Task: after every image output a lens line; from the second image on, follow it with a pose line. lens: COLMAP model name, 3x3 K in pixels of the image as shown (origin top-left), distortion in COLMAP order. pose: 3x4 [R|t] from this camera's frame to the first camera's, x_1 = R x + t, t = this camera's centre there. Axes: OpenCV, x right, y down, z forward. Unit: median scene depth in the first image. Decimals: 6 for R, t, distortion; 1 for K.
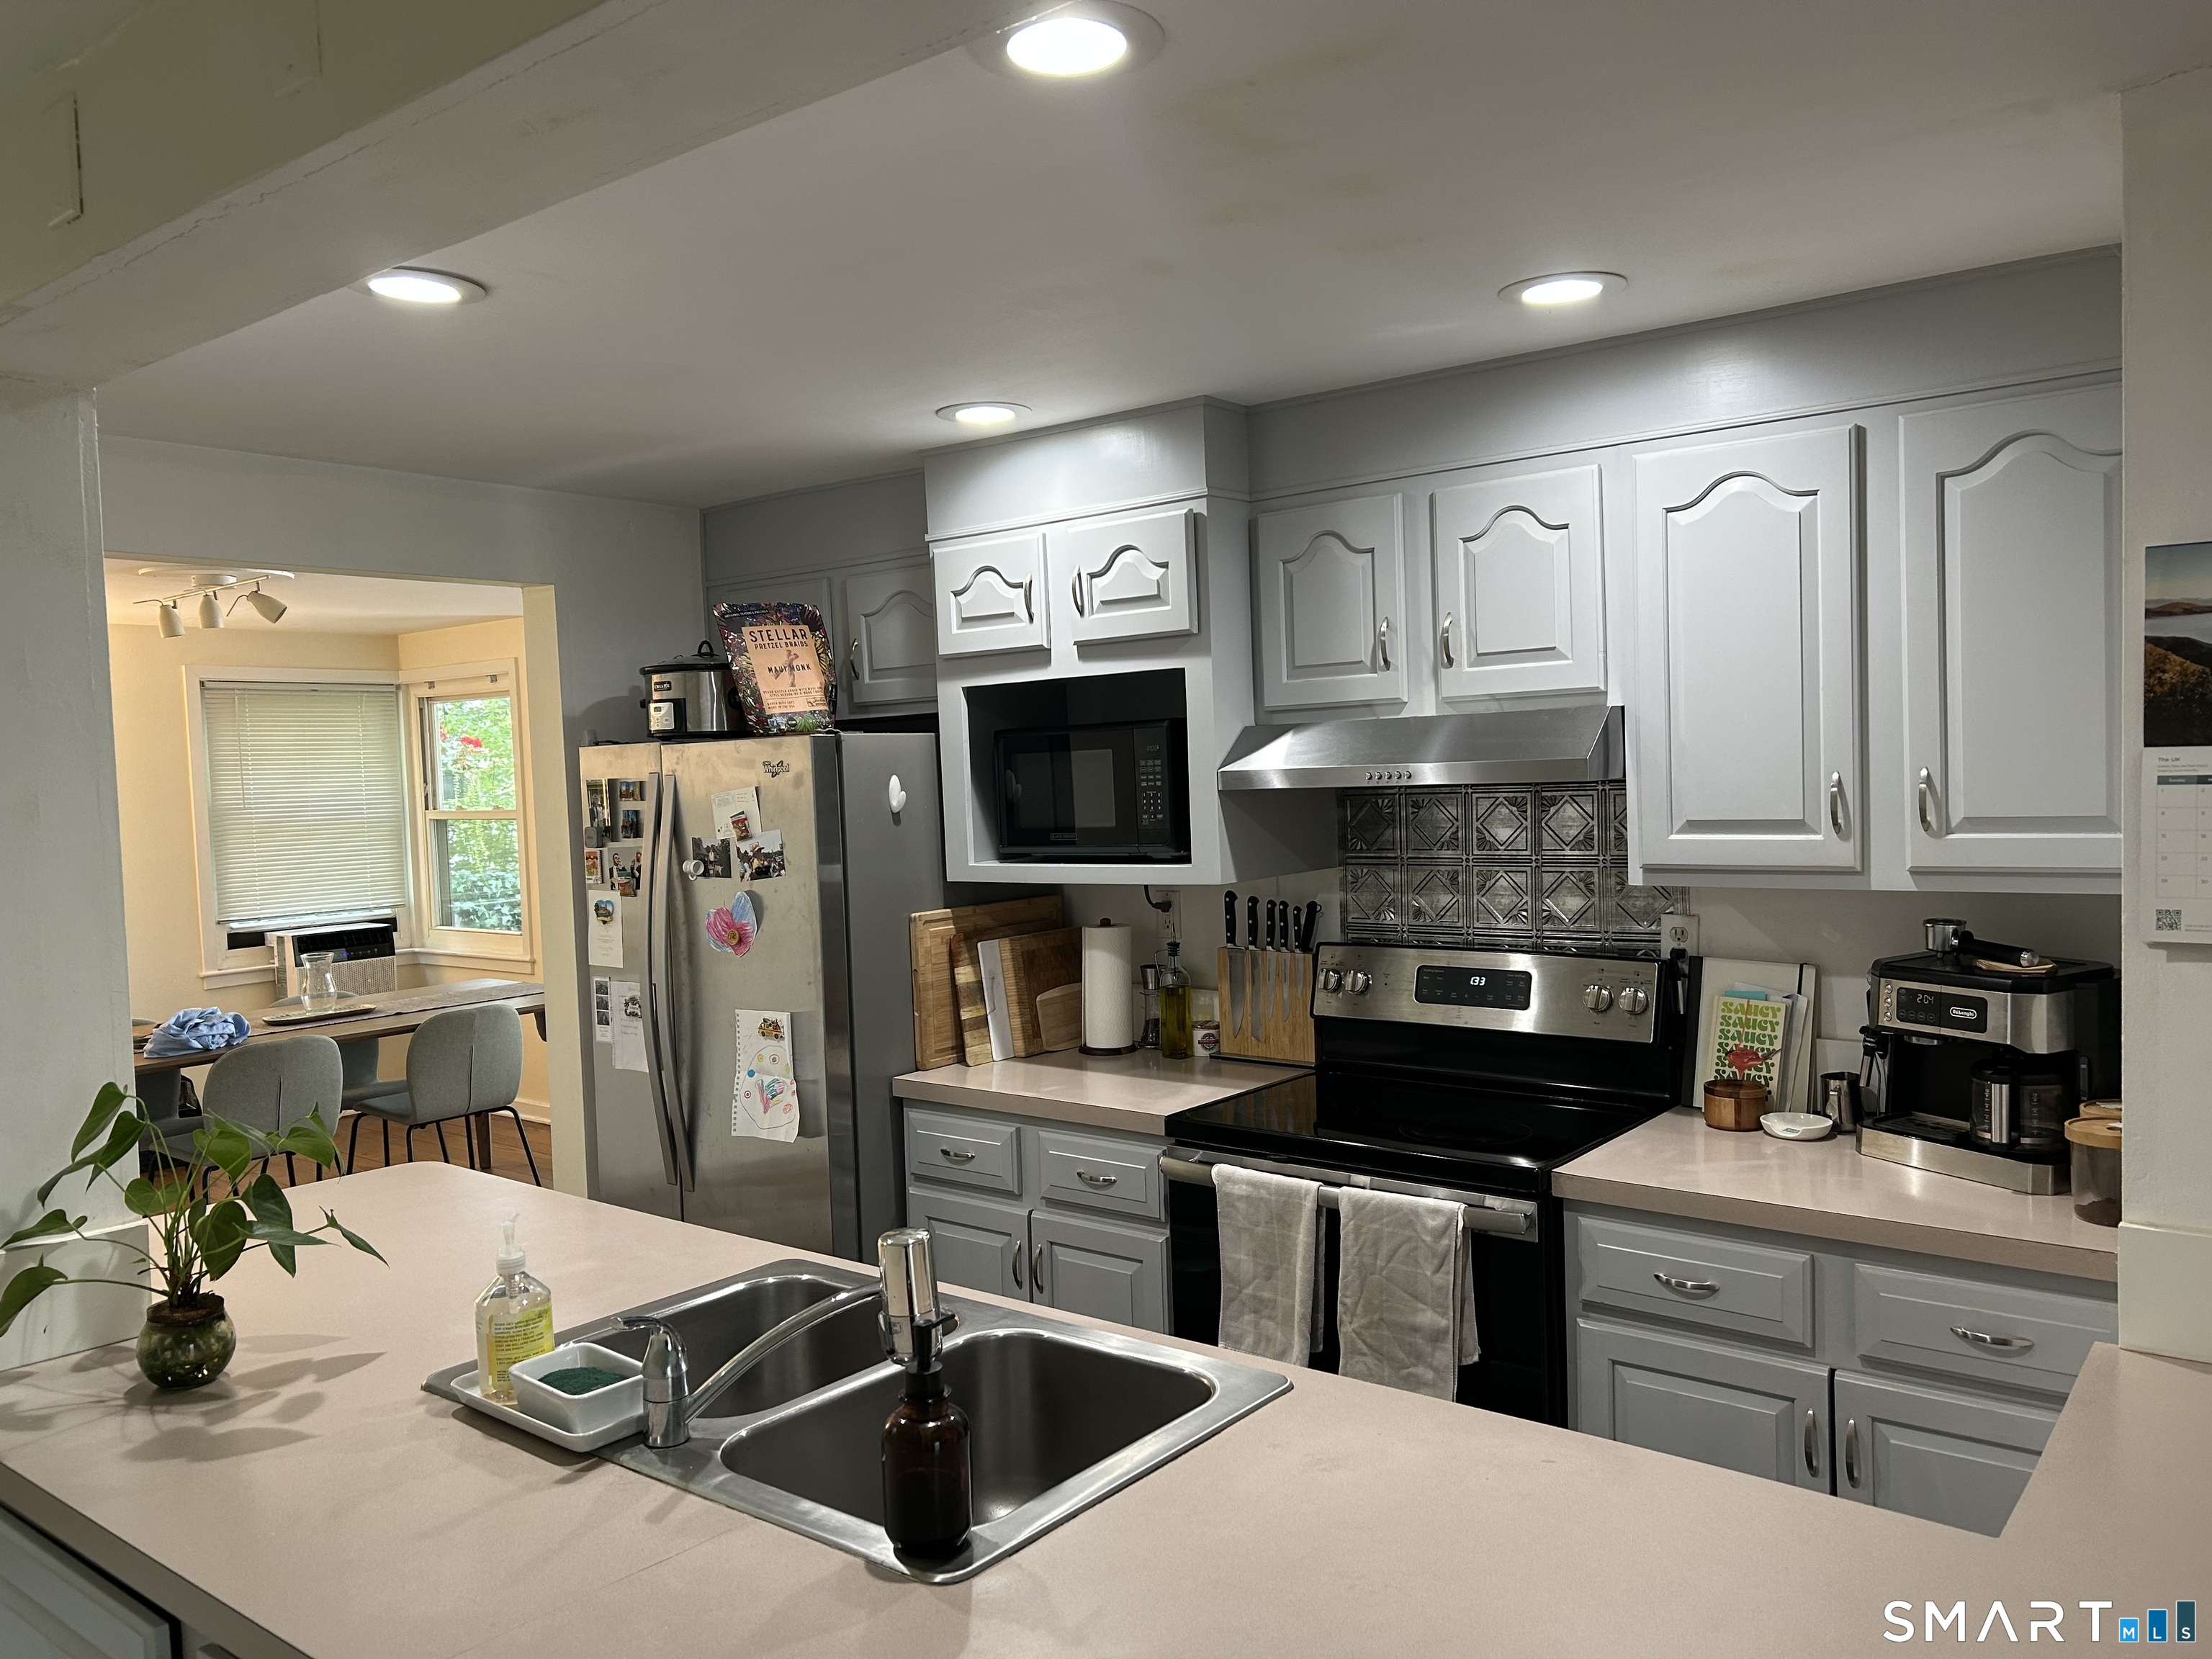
lens RADIAL K [[1700.0, 0, 1106.0], [0, 1700.0, 829.5], [0, 0, 1]] dist [-0.001364, -0.000927]
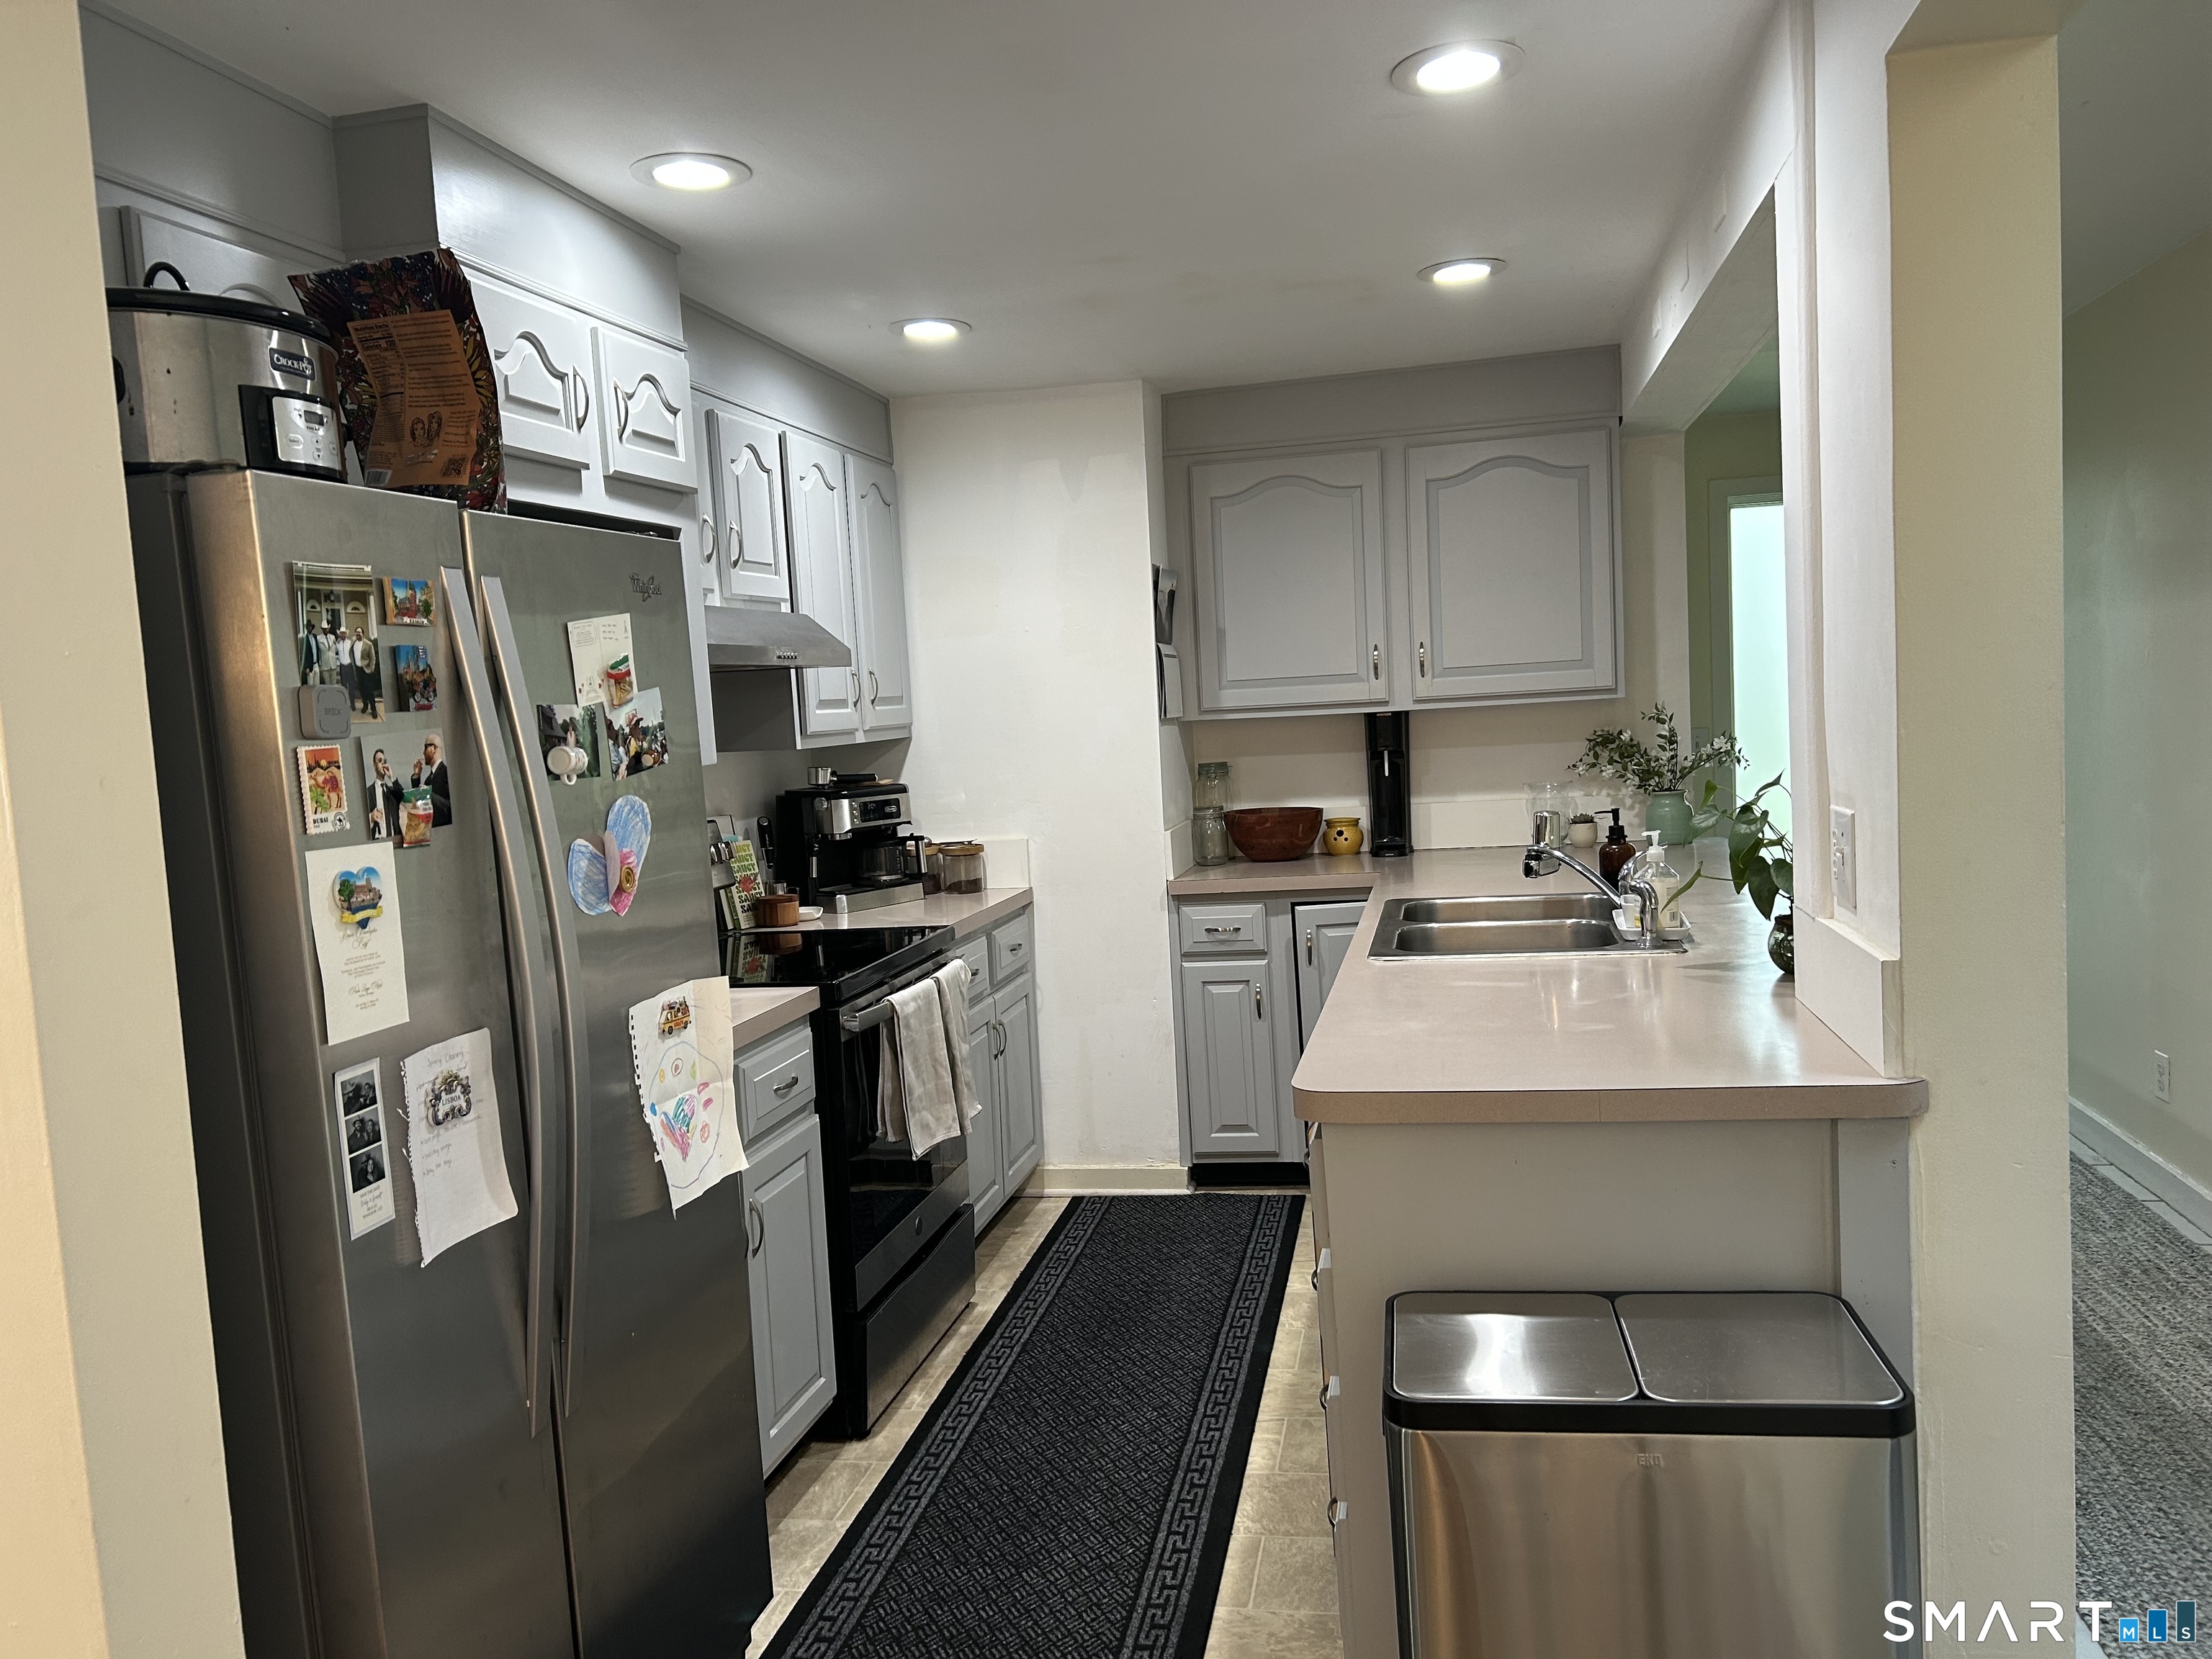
lens RADIAL K [[1700.0, 0, 1106.0], [0, 1700.0, 829.5], [0, 0, 1]] dist [-0.001364, -0.000927]
pose [[-0.444417, -0.013374, 0.895720, -0.781164], [0.104672, 0.992264, 0.066749, 0.025687], [-0.889684, 0.123421, -0.439579, 1.086547]]
